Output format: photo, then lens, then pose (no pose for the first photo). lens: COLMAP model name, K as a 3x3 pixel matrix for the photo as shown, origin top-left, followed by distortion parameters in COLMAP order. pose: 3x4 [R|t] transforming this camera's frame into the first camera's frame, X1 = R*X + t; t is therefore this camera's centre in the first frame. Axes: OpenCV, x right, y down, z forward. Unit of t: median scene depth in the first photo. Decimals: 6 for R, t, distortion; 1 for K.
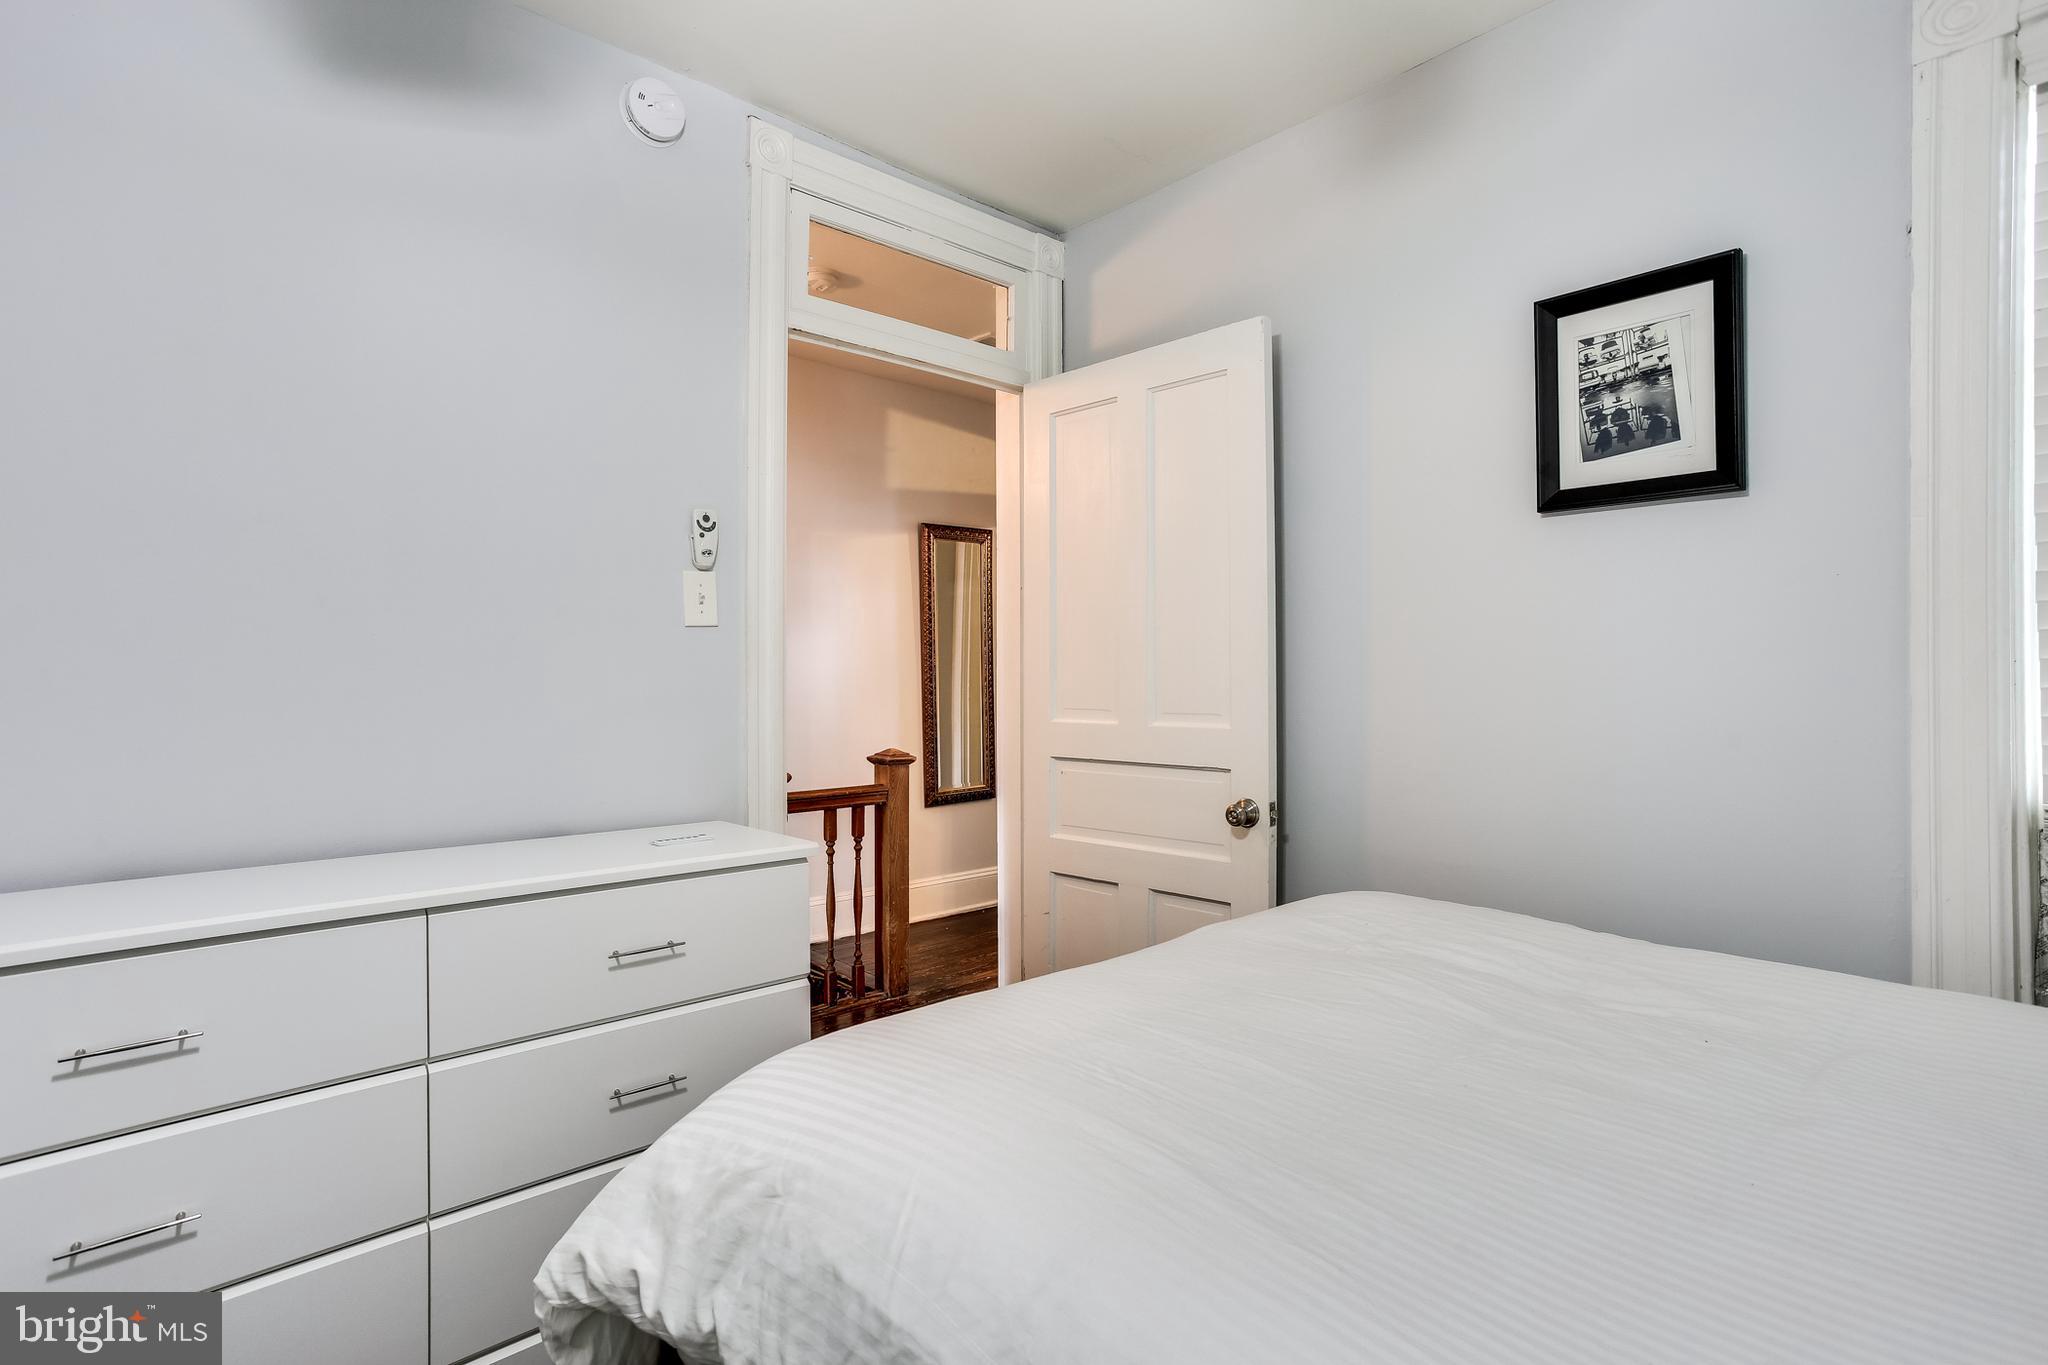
lens RADIAL K [[1011.9, 0, 1033.6], [0, 1011.9, 661.2], [0, 0, 1]] dist [-0.030559, 0.019642]
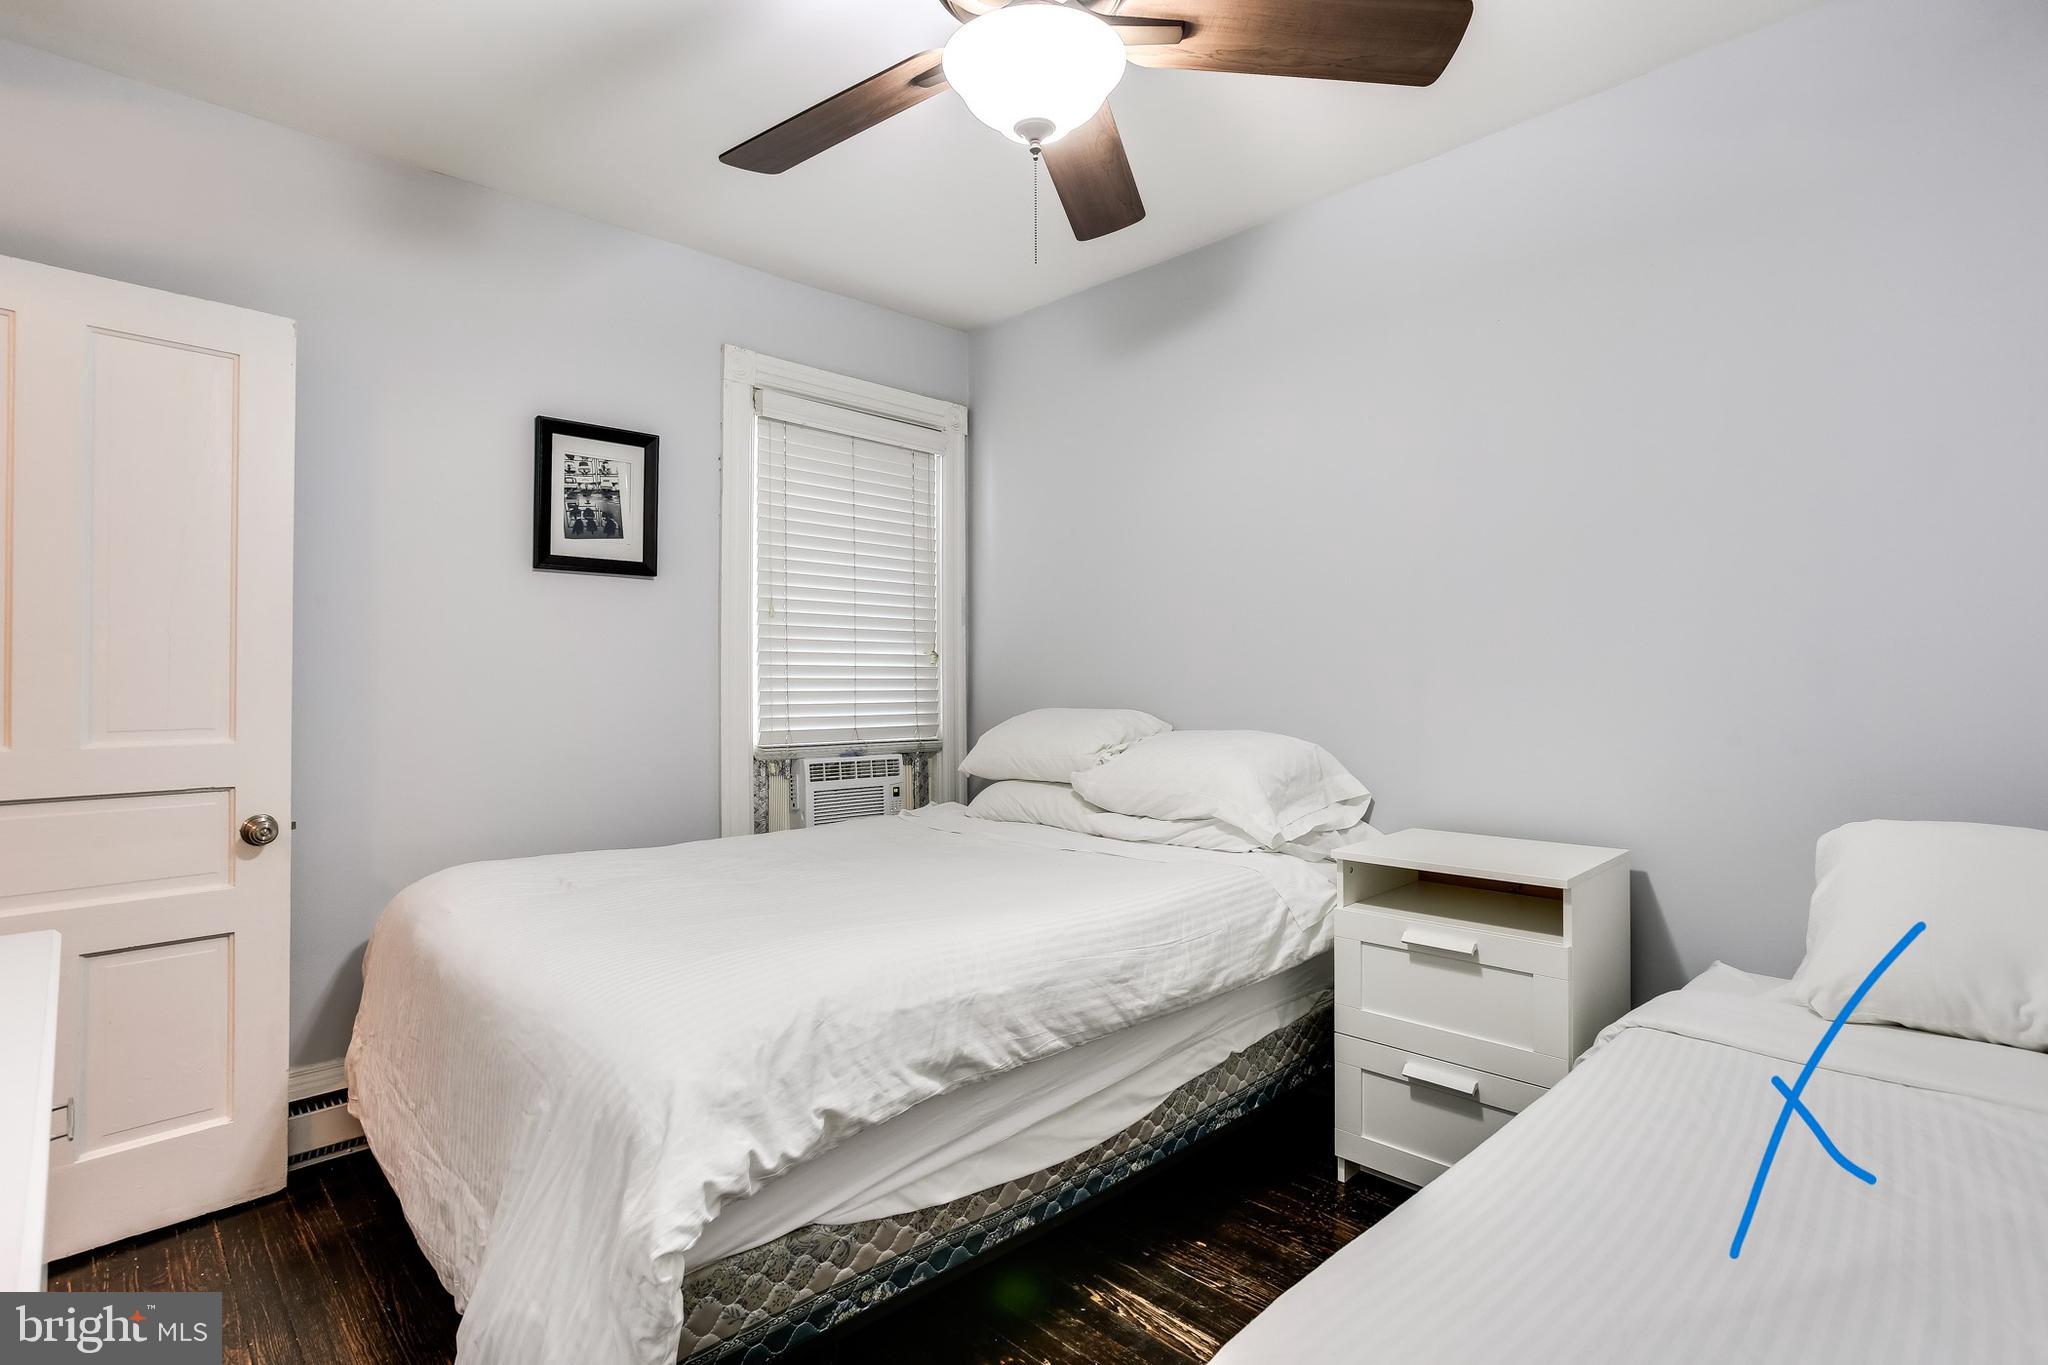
lens RADIAL K [[951.8, 0, 1036.3], [0, 951.8, 685.3], [0, 0, 1]] dist [0.002551, 0.000145]
pose [[-0.024327, -0.006932, 0.999680, -0.872232], [-0.016226, 0.999847, 0.006538, -0.005353], [-0.999572, -0.016061, -0.024435, 0.355122]]
